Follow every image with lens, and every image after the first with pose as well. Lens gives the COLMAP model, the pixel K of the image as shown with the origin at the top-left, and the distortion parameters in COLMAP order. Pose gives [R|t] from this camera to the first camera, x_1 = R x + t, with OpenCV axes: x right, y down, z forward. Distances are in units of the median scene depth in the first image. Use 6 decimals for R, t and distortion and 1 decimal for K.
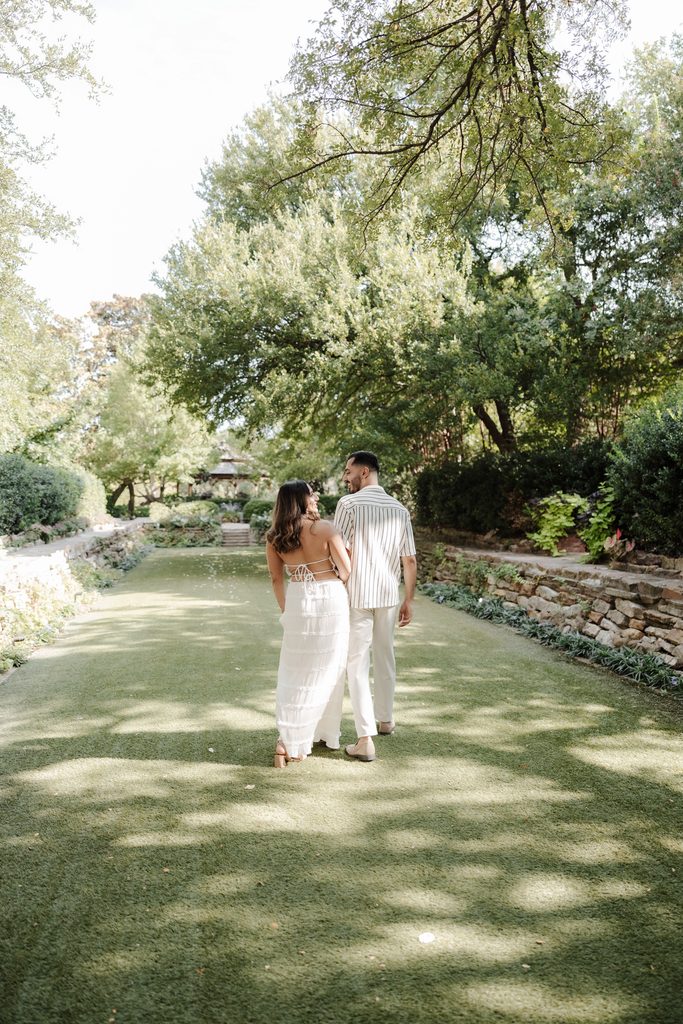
lens RADIAL K [[829.3, 0, 343.1], [0, 829.3, 511.8], [0, 0, 1]] dist [0.008682, 0.000694]
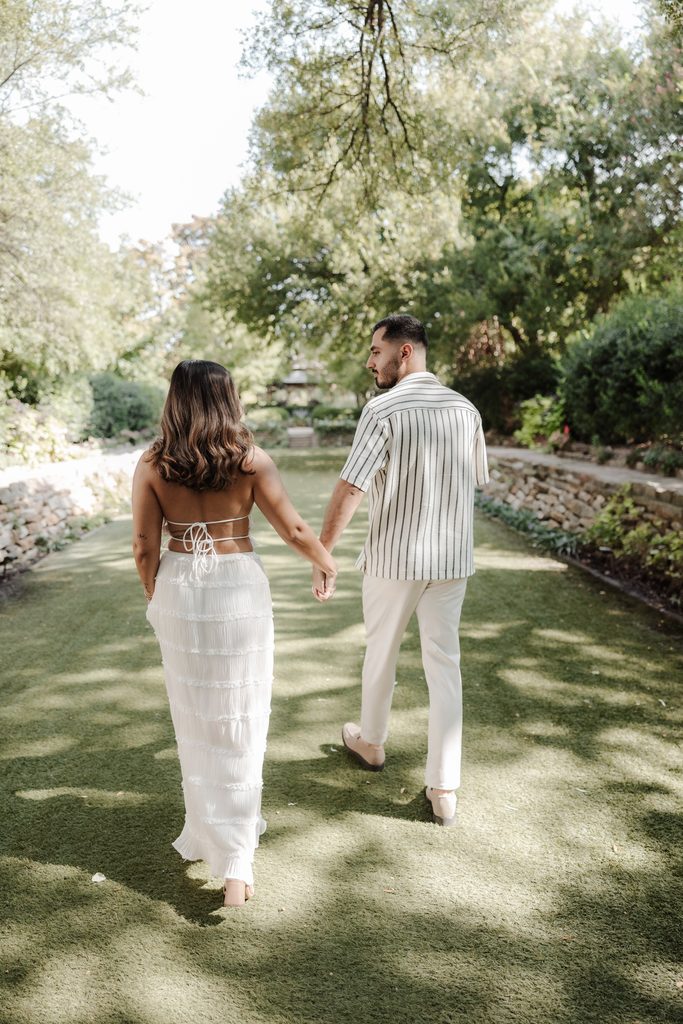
lens RADIAL K [[829.3, 0, 338.8], [0, 829.3, 513.4], [0, 0, 1]] dist [0.008682, 0.000694]
pose [[0.993043, -0.004176, -0.117678, 0.093601], [0.017716, 0.993294, 0.114252, 0.002285], [0.116412, -0.115542, 0.986457, -0.199642]]
